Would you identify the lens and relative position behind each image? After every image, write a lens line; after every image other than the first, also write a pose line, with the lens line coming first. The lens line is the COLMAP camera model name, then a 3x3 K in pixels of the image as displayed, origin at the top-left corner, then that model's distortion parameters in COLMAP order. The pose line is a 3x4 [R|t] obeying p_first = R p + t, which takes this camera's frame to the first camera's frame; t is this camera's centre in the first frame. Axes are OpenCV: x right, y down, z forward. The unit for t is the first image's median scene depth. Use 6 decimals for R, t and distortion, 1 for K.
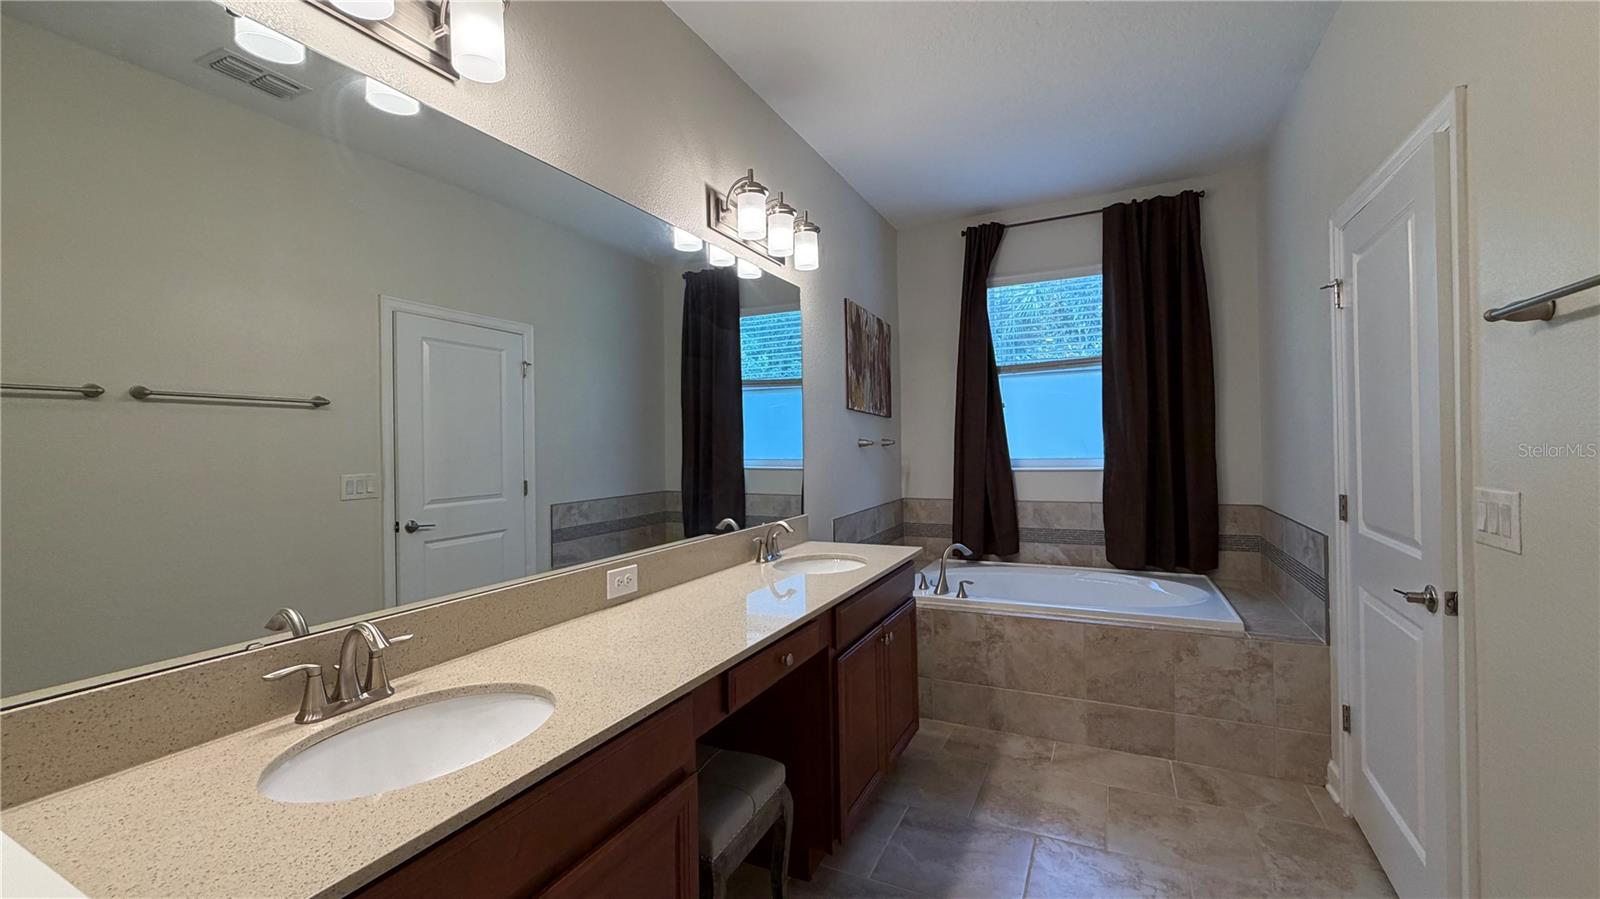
lens RADIAL K [[636.1, 0, 797.0], [0, 636.1, 449.1], [0, 0, 1]] dist [-0.000368, 0.000062]
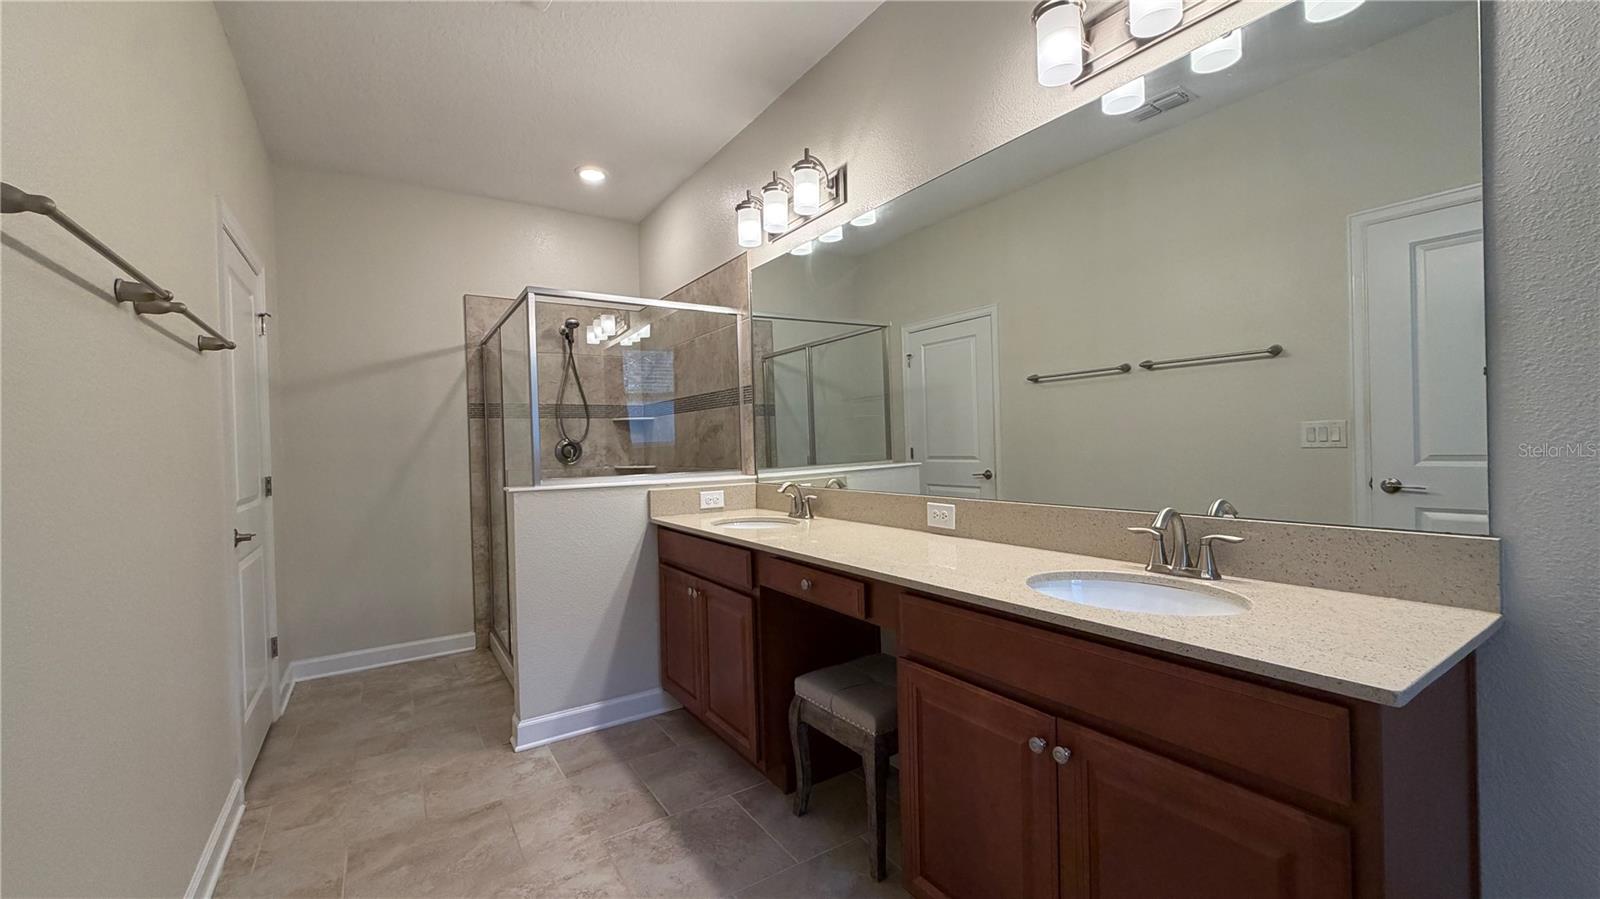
lens RADIAL K [[636.1, 0, 797.0], [0, 636.1, 449.1], [0, 0, 1]] dist [-0.000368, 0.000062]
pose [[-0.504661, 0.034695, -0.862620, 0.522894], [0.032137, 0.999255, 0.021389, 0.038928], [0.862719, -0.016928, -0.505400, 0.870906]]
